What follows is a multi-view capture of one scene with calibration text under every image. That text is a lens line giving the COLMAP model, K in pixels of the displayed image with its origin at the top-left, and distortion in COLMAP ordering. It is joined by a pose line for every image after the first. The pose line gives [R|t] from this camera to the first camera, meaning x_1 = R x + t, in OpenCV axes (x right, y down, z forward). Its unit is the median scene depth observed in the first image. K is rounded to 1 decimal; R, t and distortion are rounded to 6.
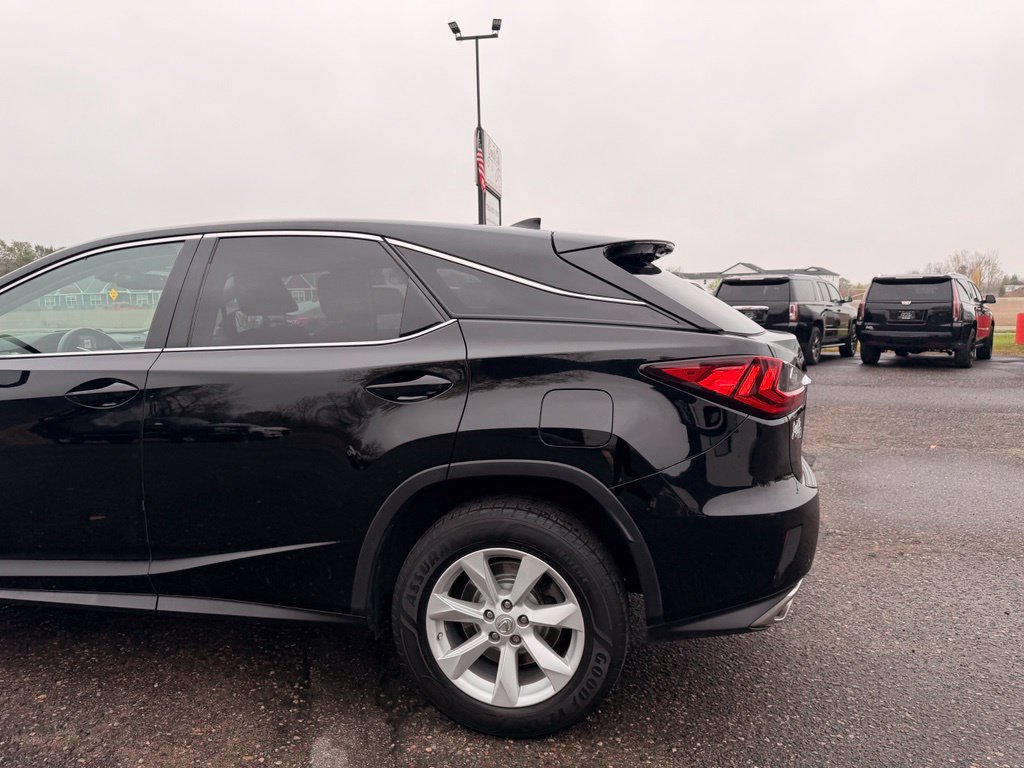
lens RADIAL K [[731.5, 0, 515.0], [0, 731.5, 391.0], [0, 0, 1]] dist [0.033723, -0.043723]
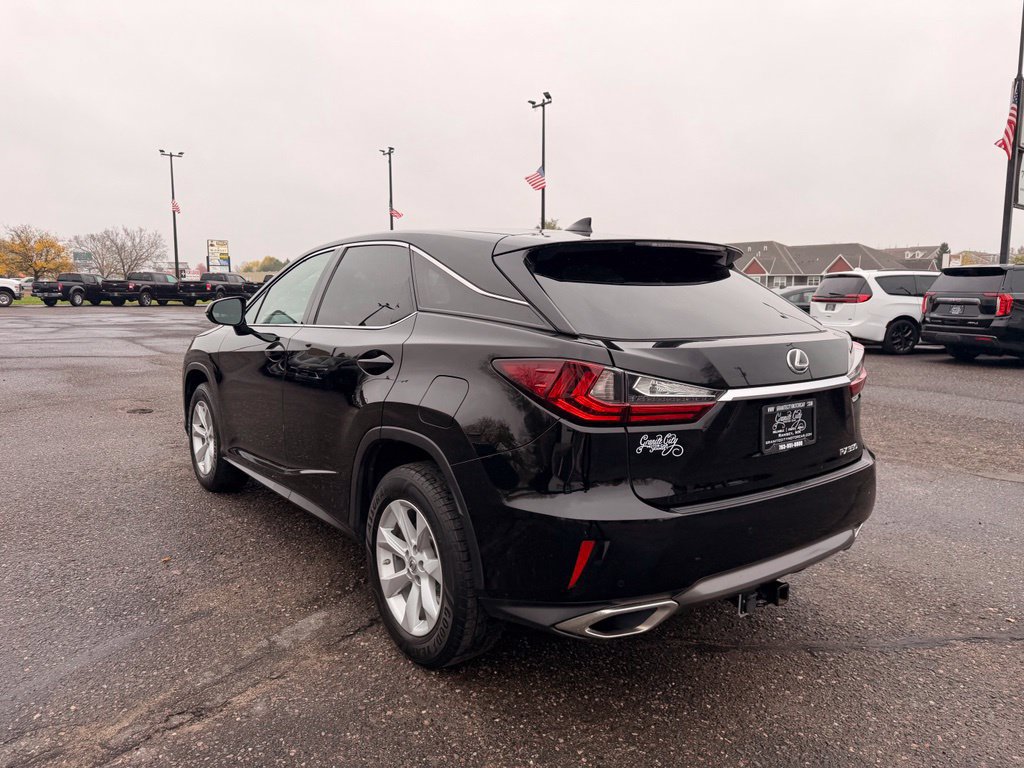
lens RADIAL K [[720.4, 0, 512.0], [0, 720.4, 384.0], [0, 0, 1]] dist [0.026399, -0.025226]
pose [[0.751264, 0.100575, -0.652294, 0.850611], [-0.091368, 0.994653, 0.048131, -0.050825], [0.653647, 0.023440, 0.756436, 0.197861]]
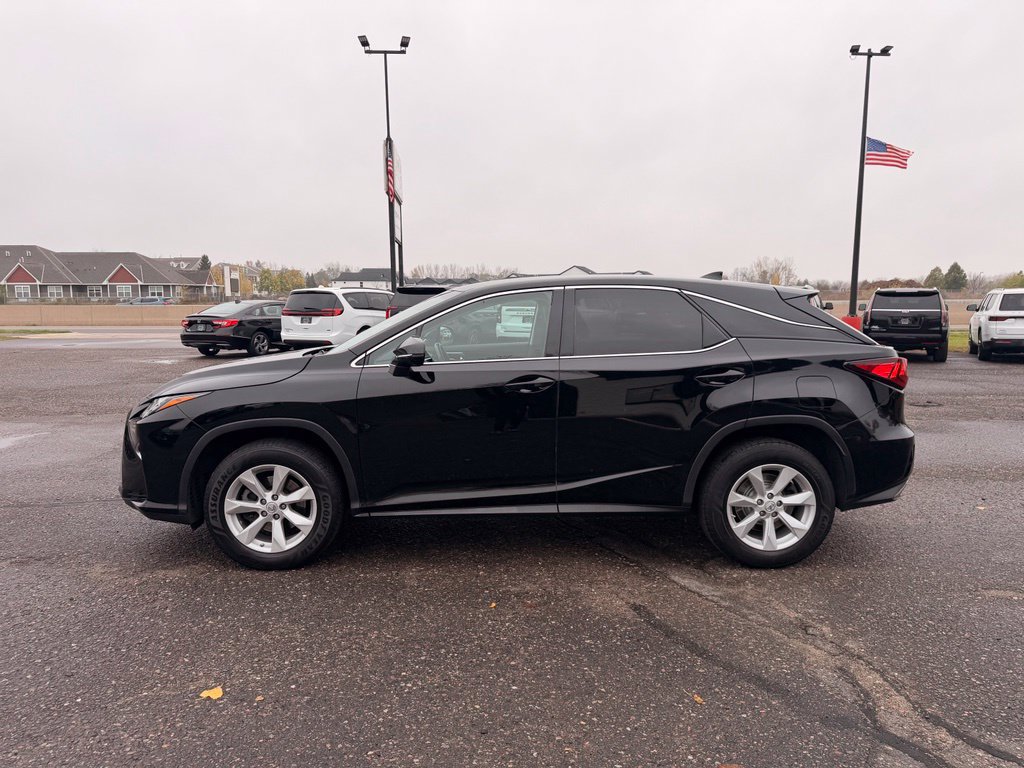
lens RADIAL K [[713.6, 0, 507.7], [0, 713.6, 406.9], [0, 0, 1]] dist [0.050718, -0.071769]
pose [[0.978793, -0.021474, 0.203725, -0.991027], [0.015735, 0.999434, 0.029749, 0.008061], [-0.204248, -0.025913, 0.978576, -0.595263]]
